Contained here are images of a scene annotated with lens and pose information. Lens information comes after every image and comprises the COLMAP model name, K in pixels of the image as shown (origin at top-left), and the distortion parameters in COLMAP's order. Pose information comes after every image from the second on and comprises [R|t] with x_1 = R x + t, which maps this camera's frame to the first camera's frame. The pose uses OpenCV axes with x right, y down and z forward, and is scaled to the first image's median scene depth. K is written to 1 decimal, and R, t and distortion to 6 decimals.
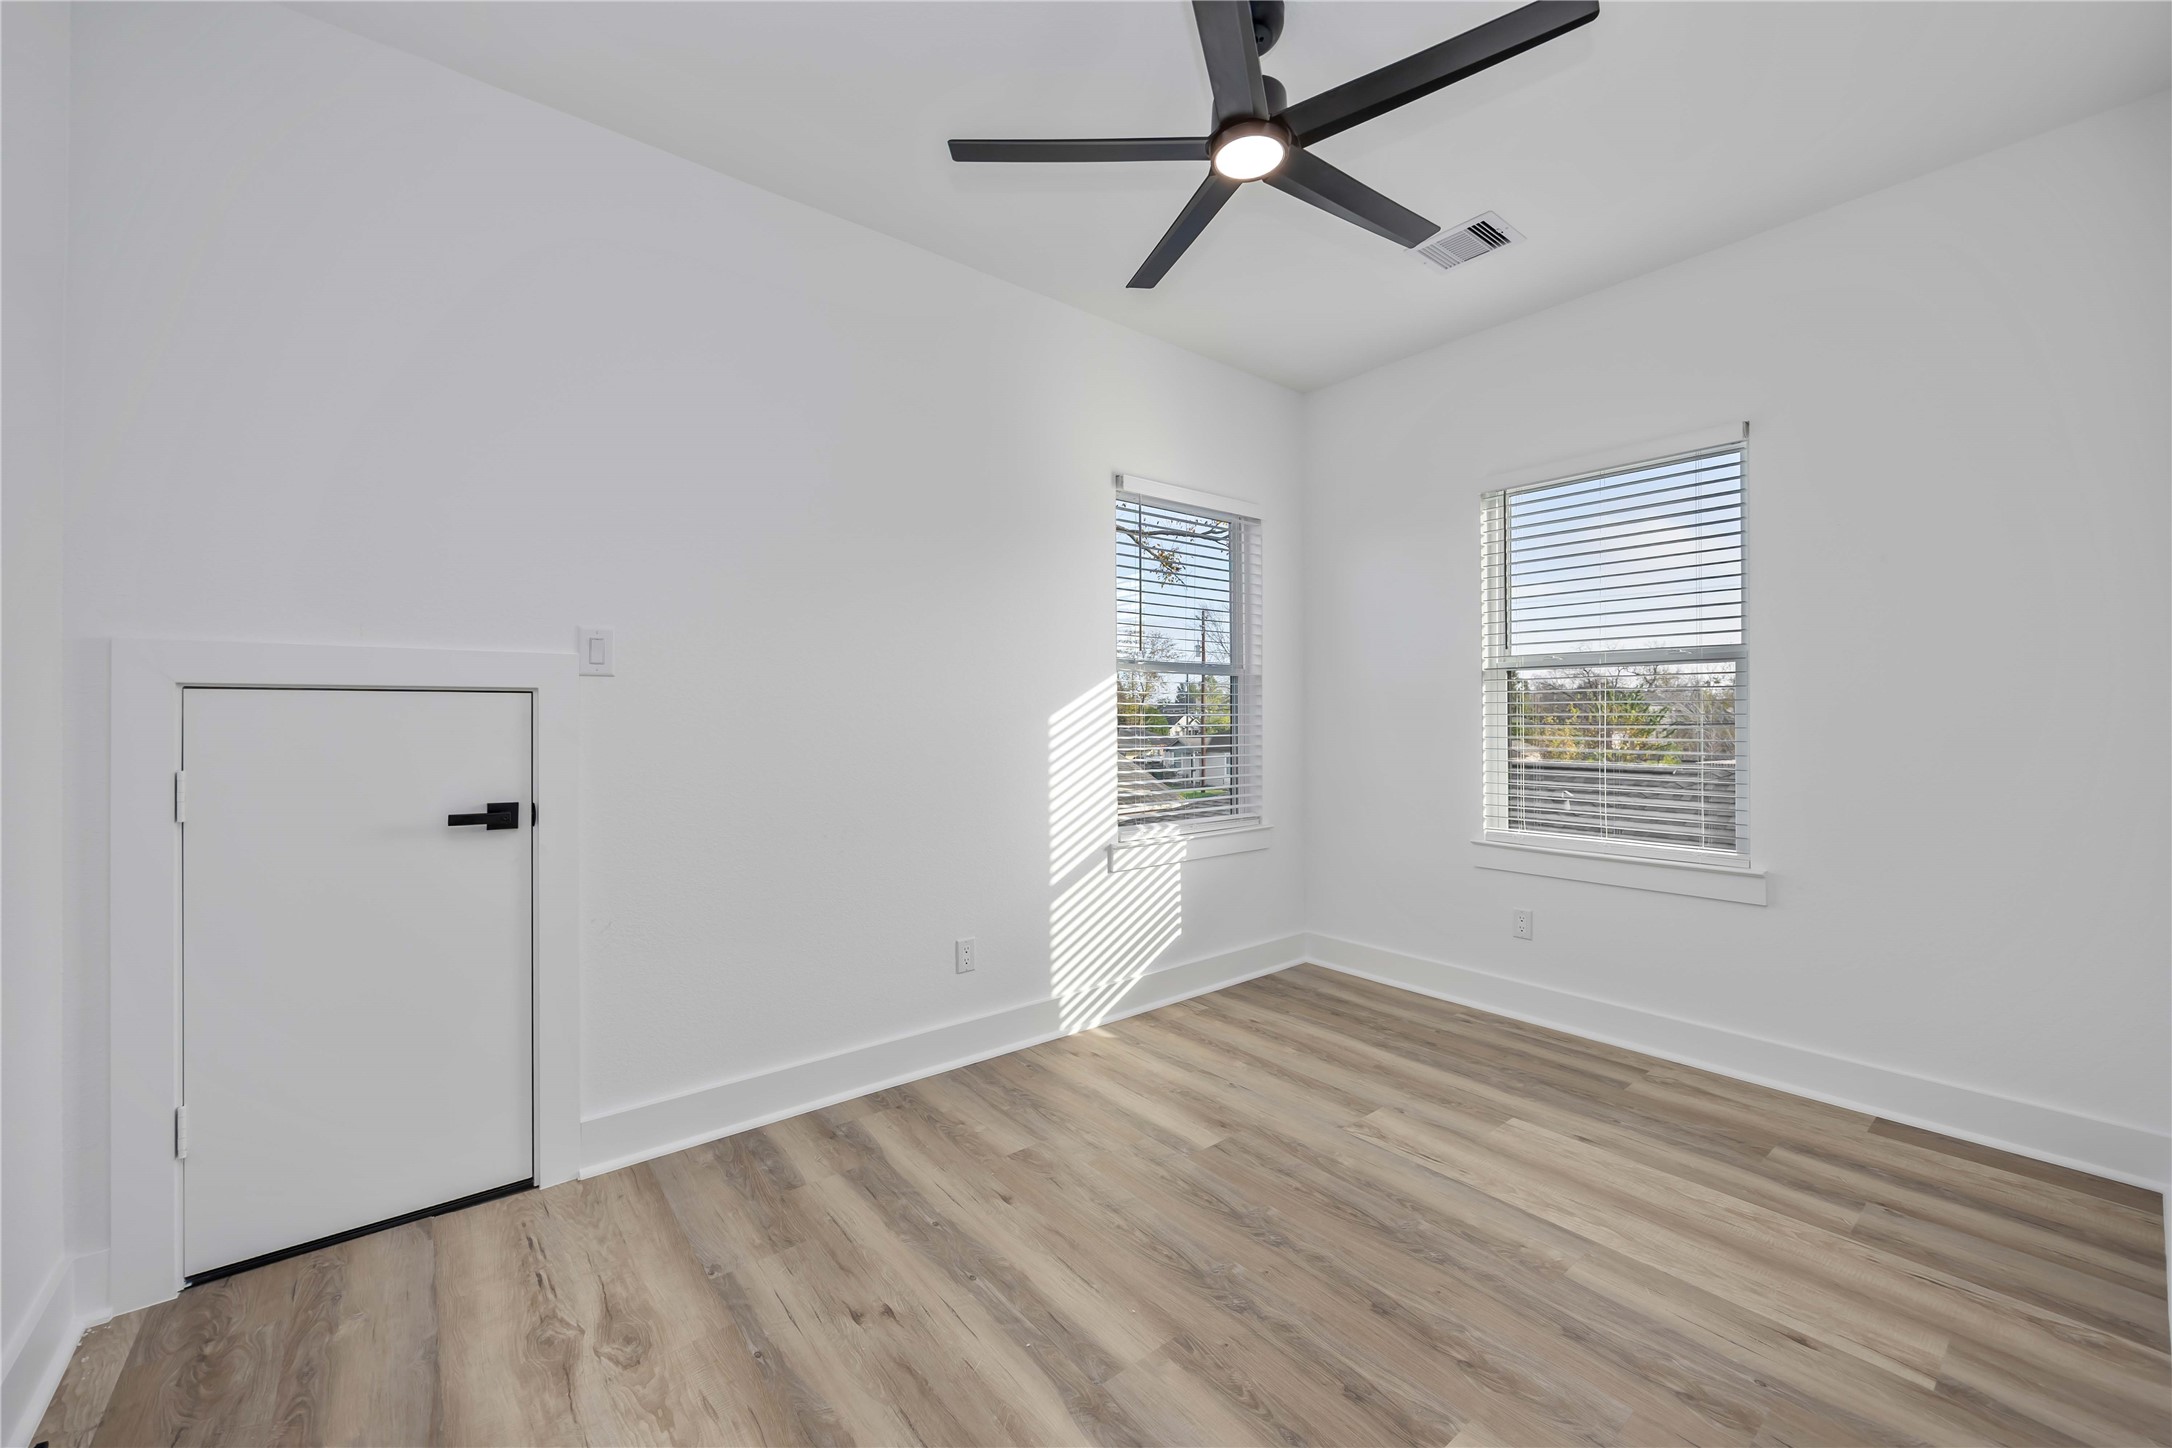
lens RADIAL K [[851.7, 0, 1082.4], [0, 851.7, 719.4], [0, 0, 1]] dist [-0.001600, 0.000141]
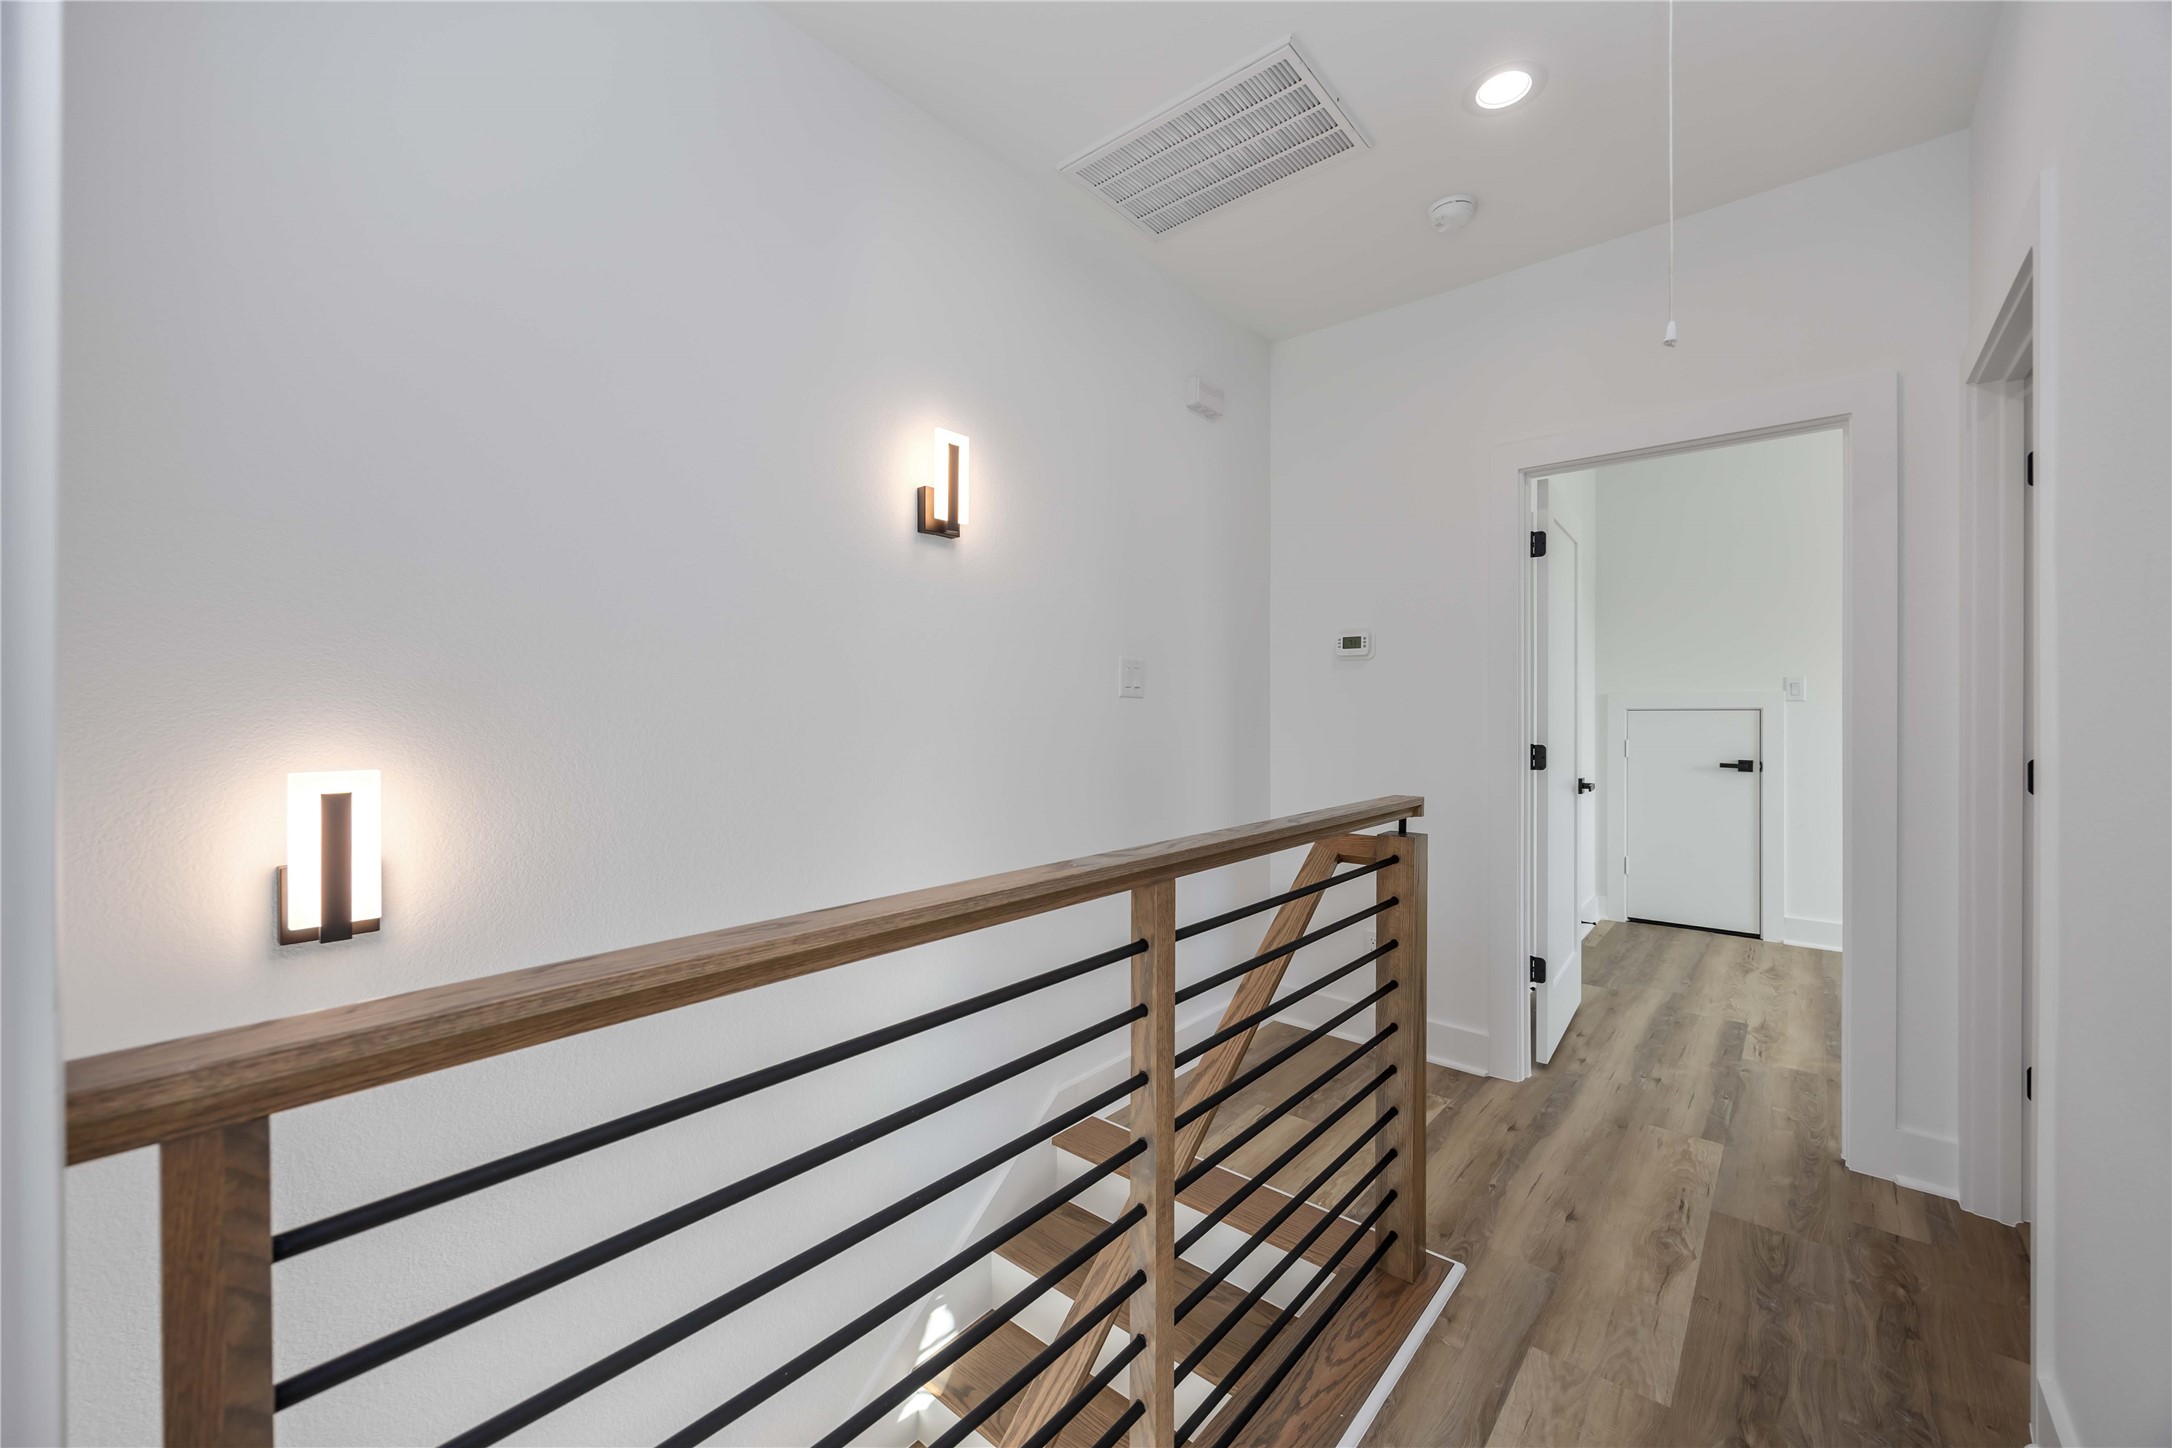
lens RADIAL K [[844.4, 0, 1079.7], [0, 844.4, 716.7], [0, 0, 1]] dist [-0.003368, 0.000310]
pose [[0.201493, 0.006353, -0.979469, 1.346100], [-0.005174, 0.999972, 0.005421, -0.021659], [0.979476, 0.003975, 0.201520, -1.376557]]
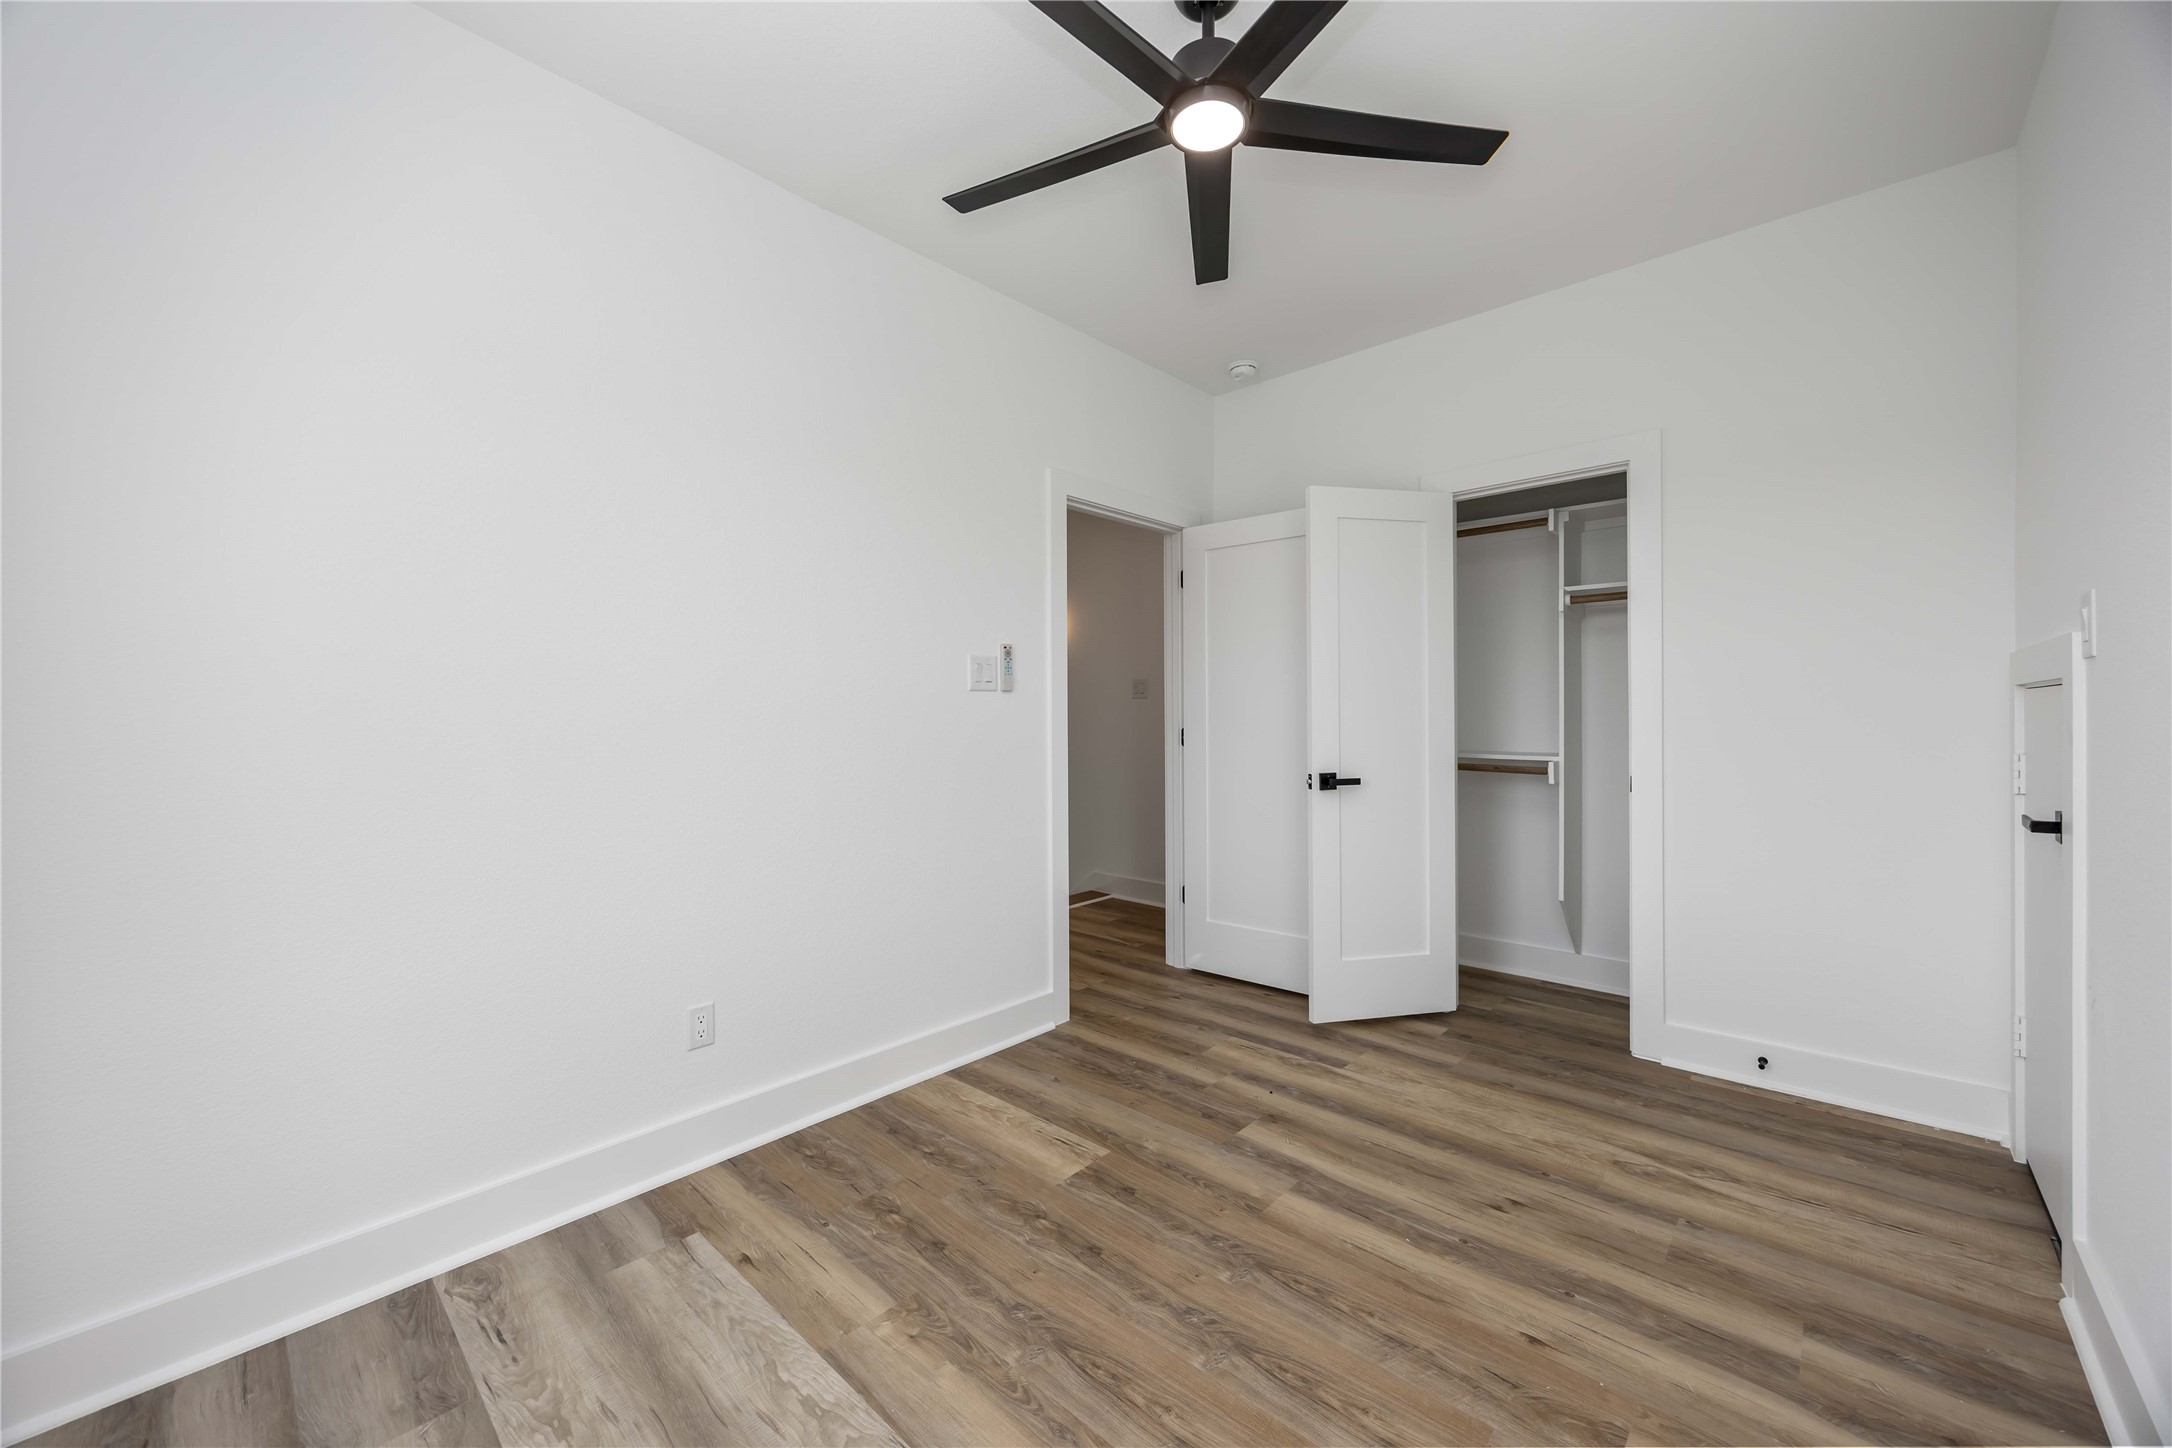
lens RADIAL K [[851.7, 0, 1082.4], [0, 851.7, 719.4], [0, 0, 1]] dist [-0.001600, 0.000141]
pose [[-0.988611, 0.010885, -0.150099, 0.509907], [0.009154, 0.999883, 0.012215, -0.015989], [0.150214, 0.010702, -0.988596, 2.031263]]
